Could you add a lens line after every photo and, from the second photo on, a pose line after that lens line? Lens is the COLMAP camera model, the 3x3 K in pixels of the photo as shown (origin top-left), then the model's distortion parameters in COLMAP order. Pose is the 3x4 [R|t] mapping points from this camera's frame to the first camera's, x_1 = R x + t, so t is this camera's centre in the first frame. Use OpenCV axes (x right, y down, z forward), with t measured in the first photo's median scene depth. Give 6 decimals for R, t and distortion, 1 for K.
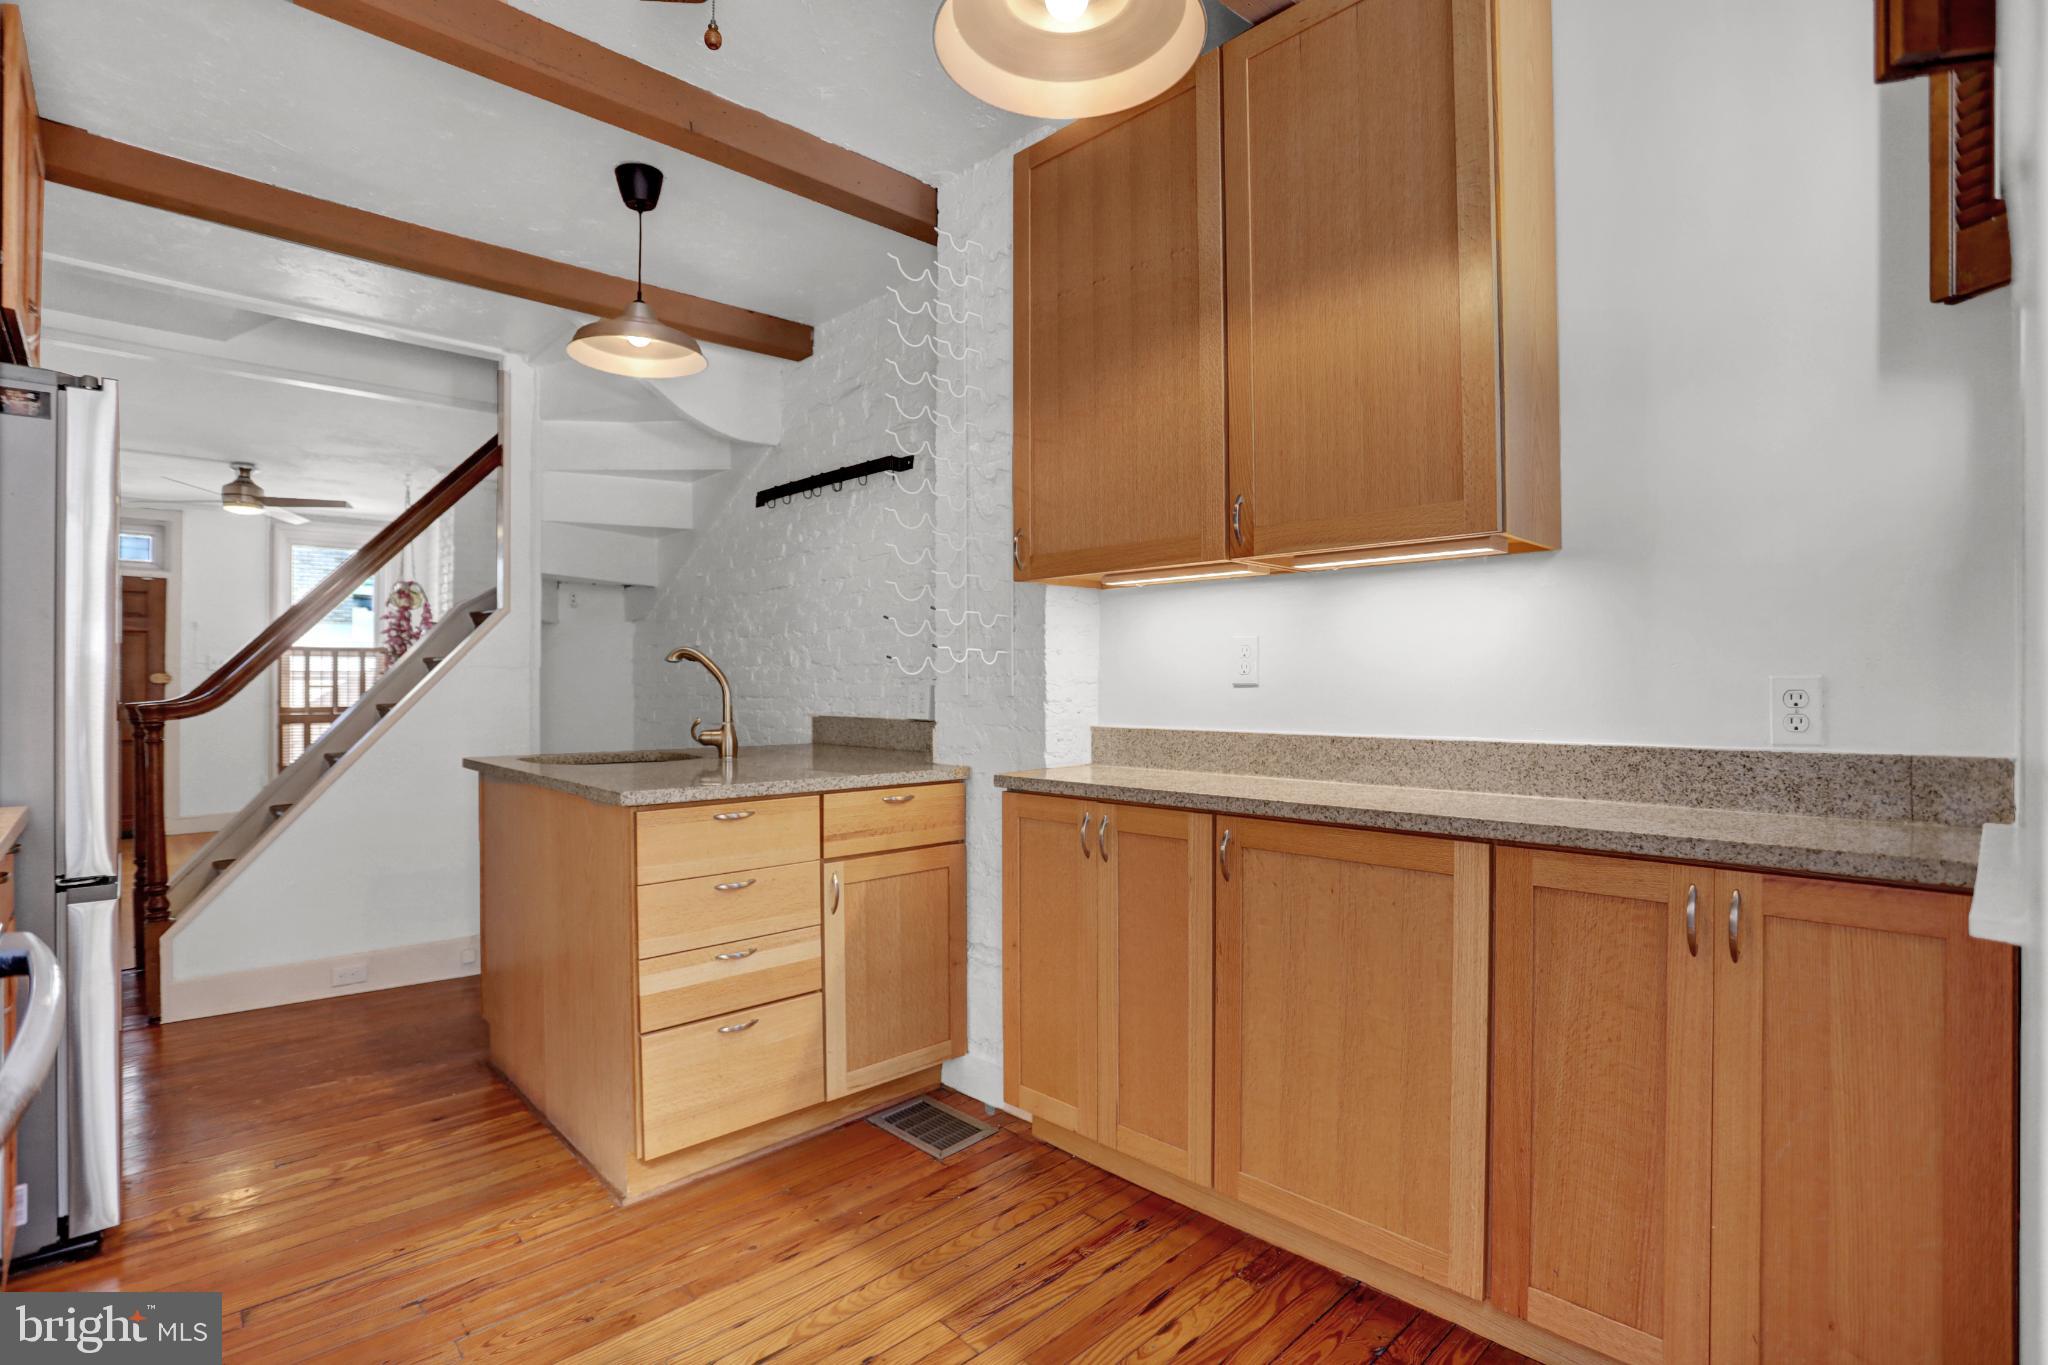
lens RADIAL K [[1007.2, 0, 1028.3], [0, 1007.2, 682.7], [0, 0, 1]] dist [-0.084166, 0.041757]
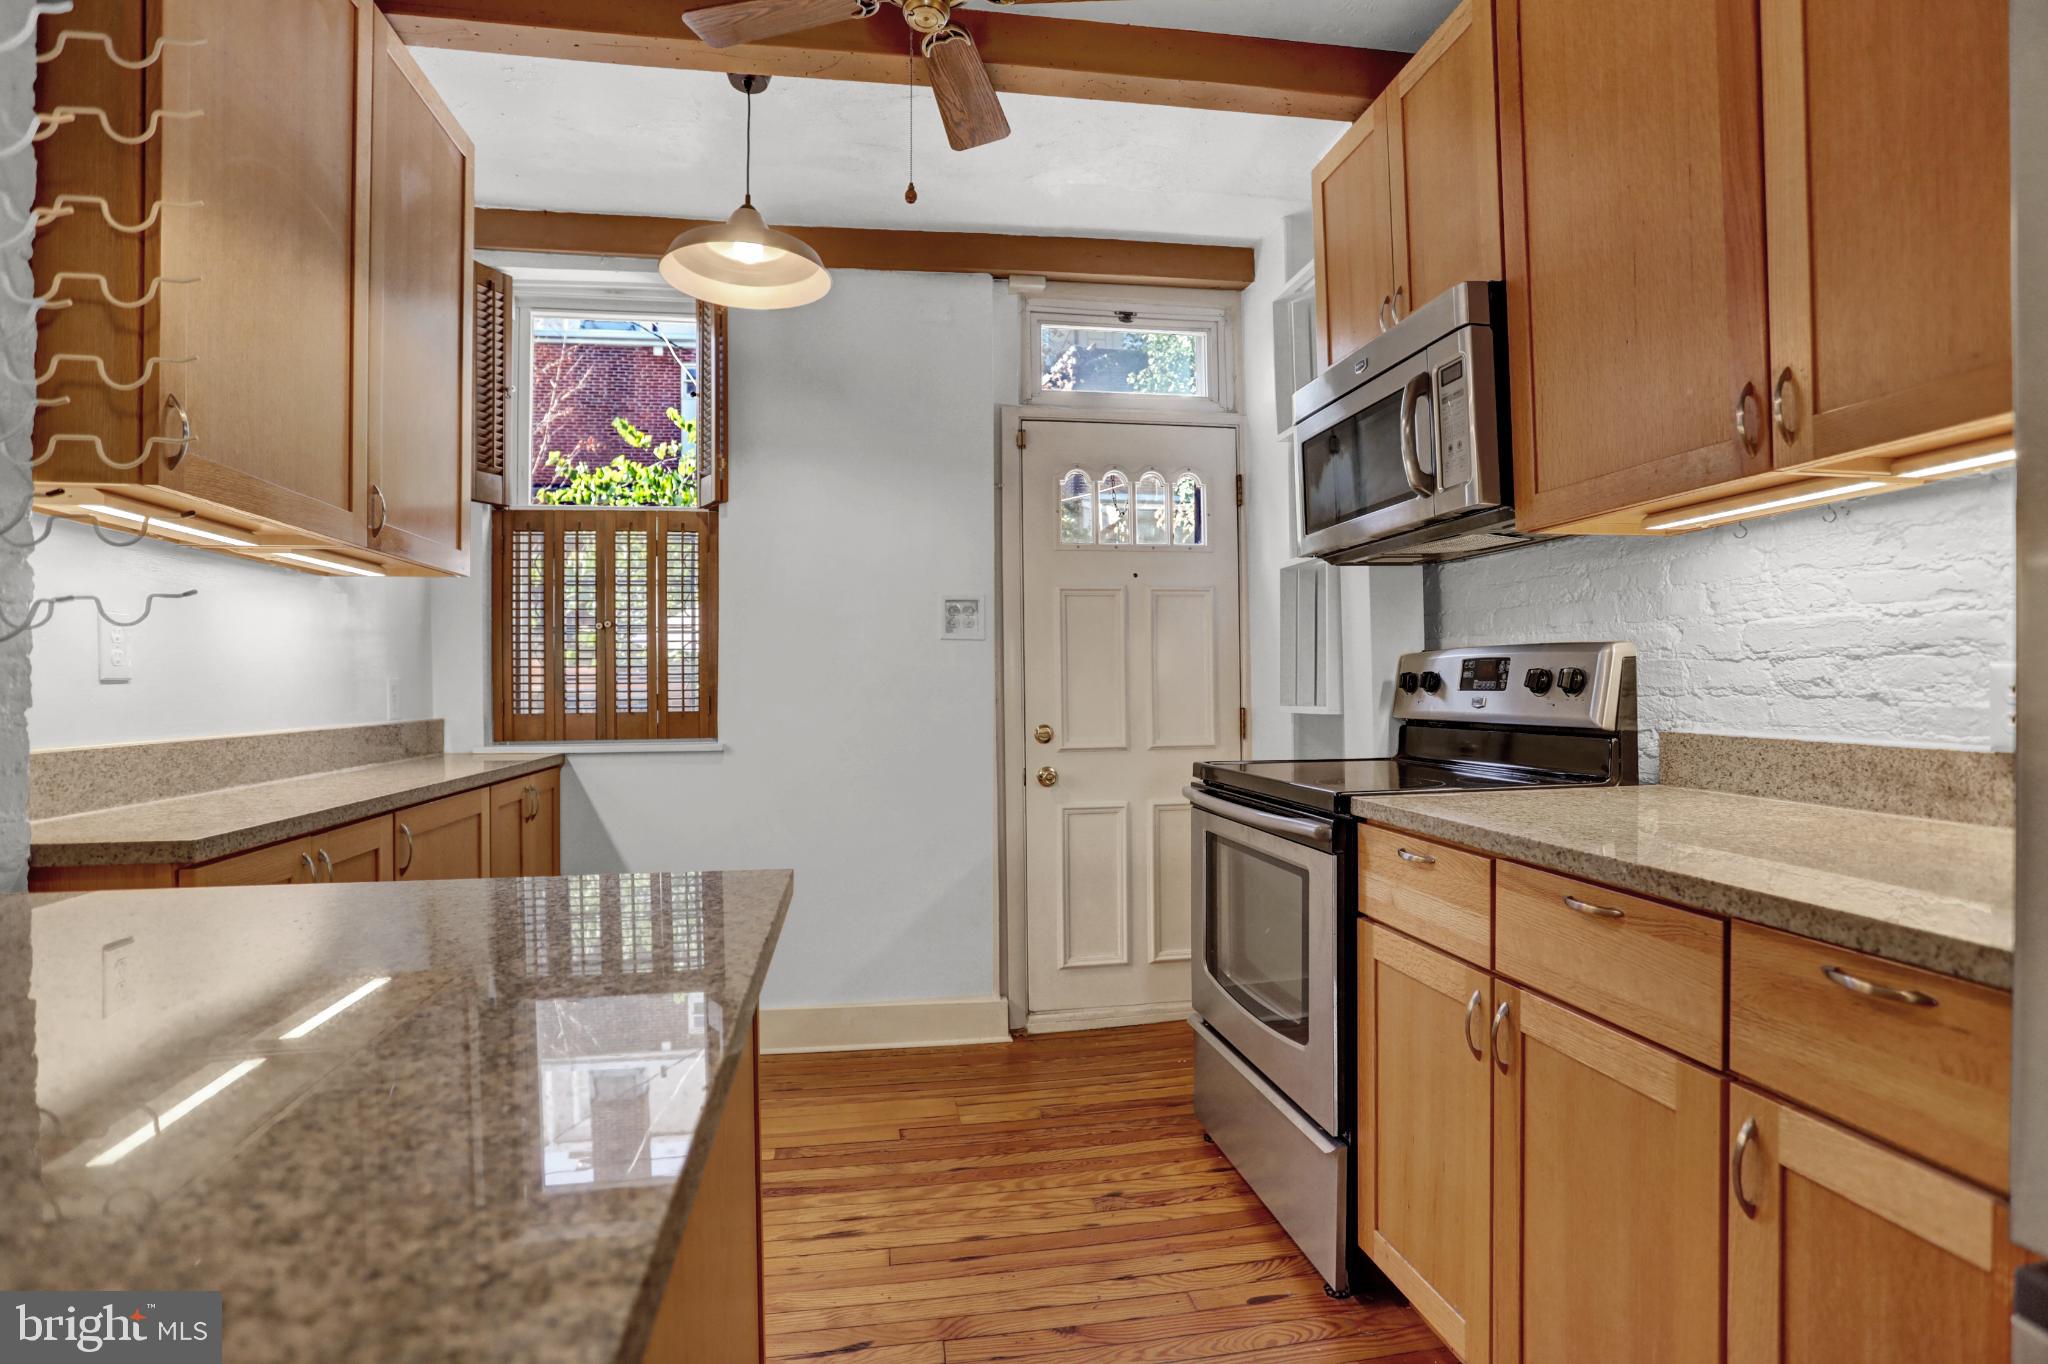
lens RADIAL K [[1007.2, 0, 1028.3], [0, 1007.2, 682.2], [0, 0, 1]] dist [-0.084166, 0.041757]
pose [[-0.818256, 0.008573, 0.574790, -0.673752], [0.008593, 0.999959, -0.002682, 0.011502], [-0.574789, 0.002745, -0.818297, 1.147700]]
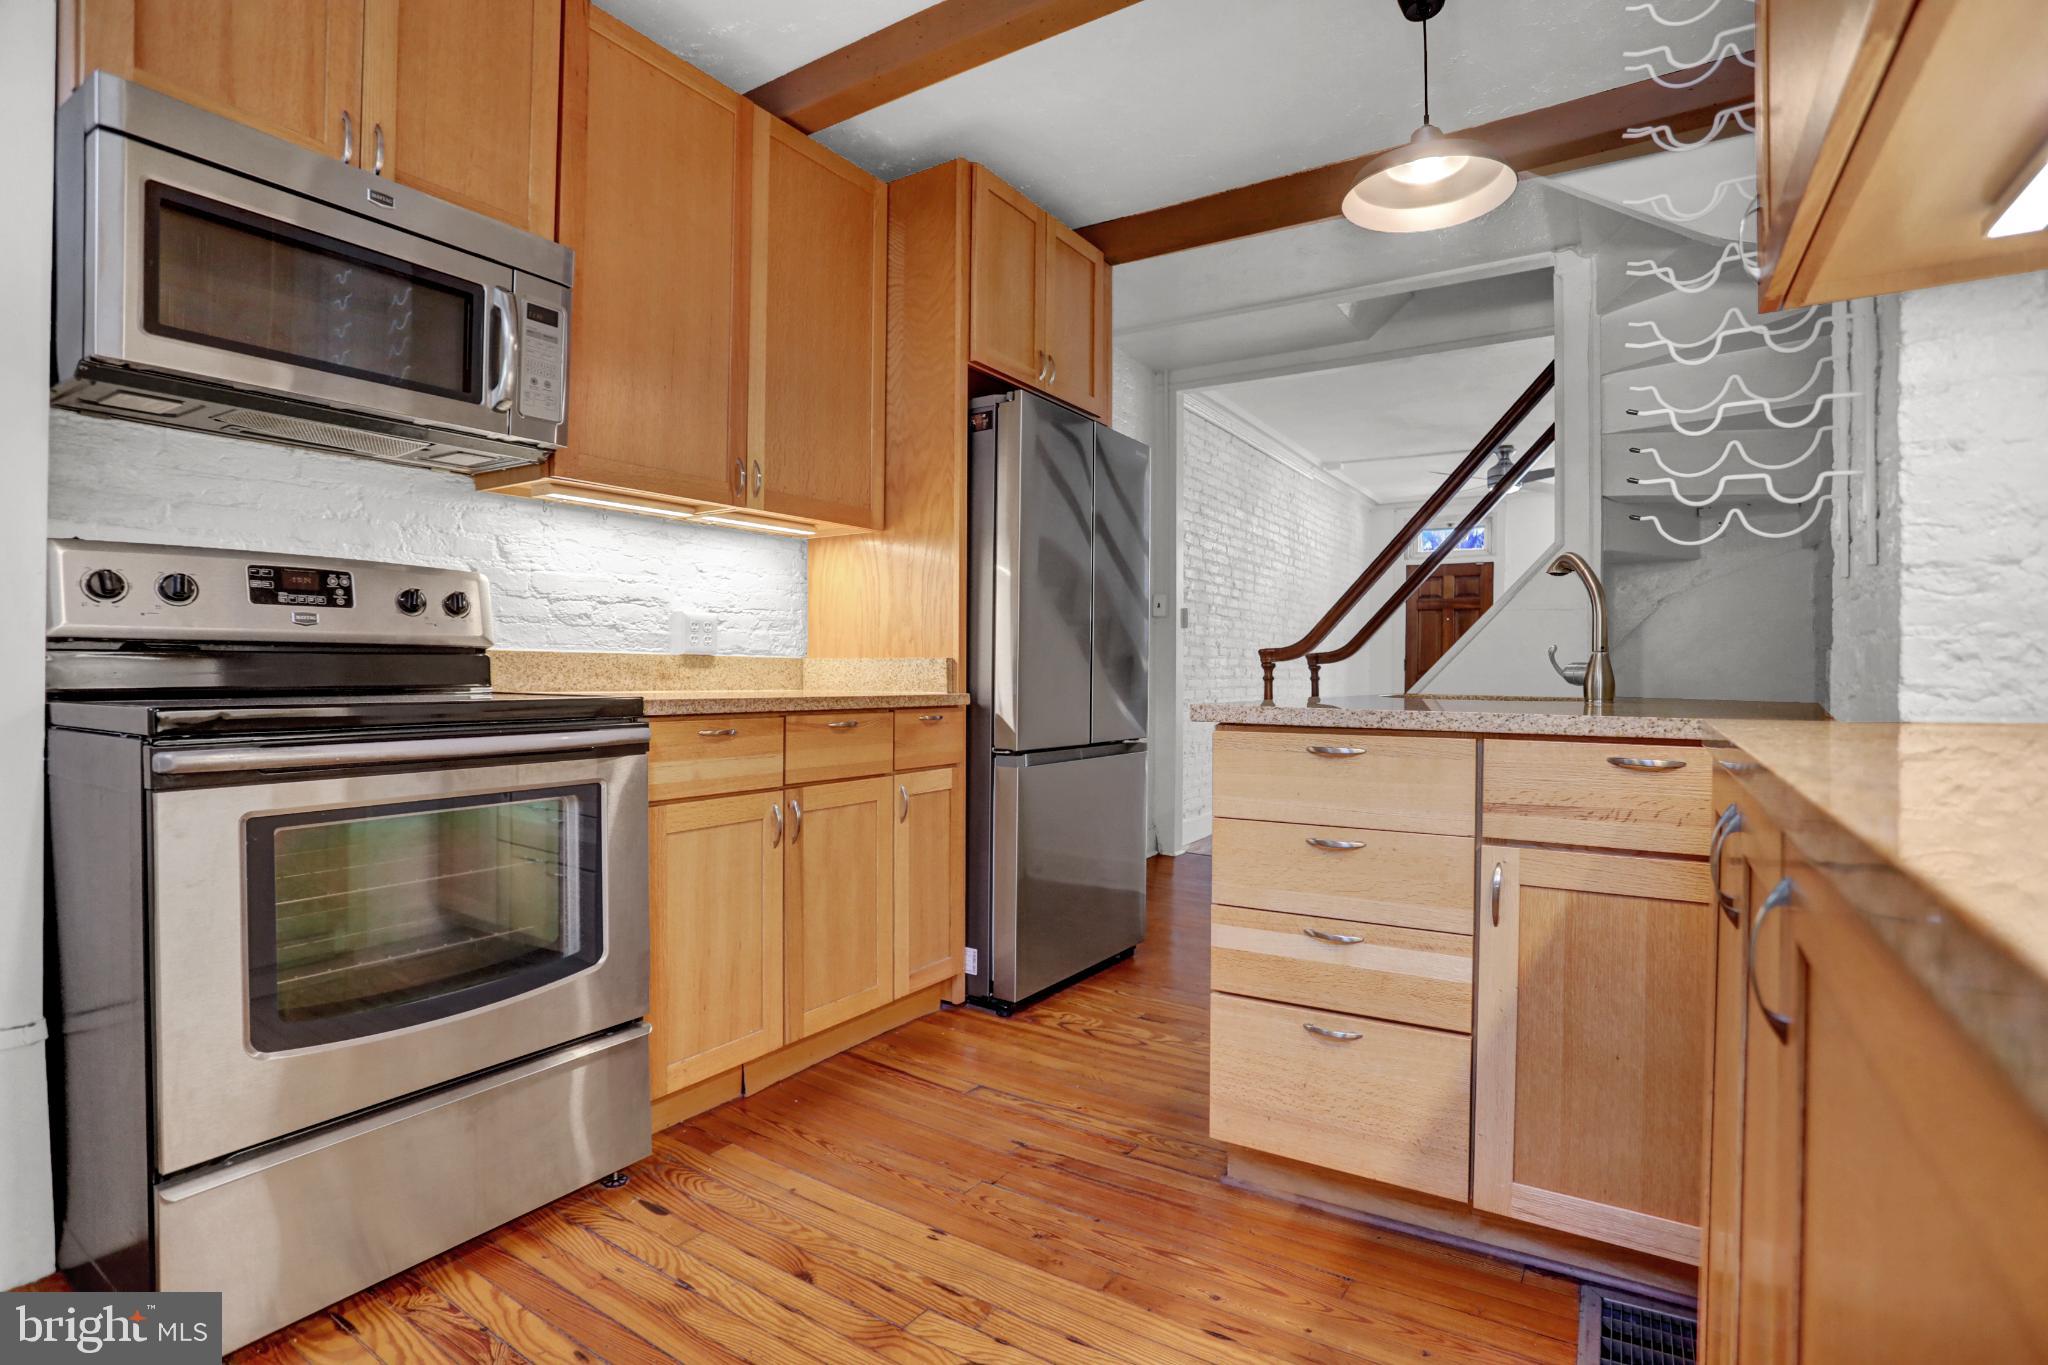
lens RADIAL K [[1007.2, 0, 1028.3], [0, 1007.2, 682.7], [0, 0, 1]] dist [-0.084166, 0.041757]
pose [[0.210703, 0.012022, -0.977476, 0.362847], [-0.004155, 0.999926, 0.011403, 0.068938], [0.977541, 0.001659, 0.210737, 0.573618]]
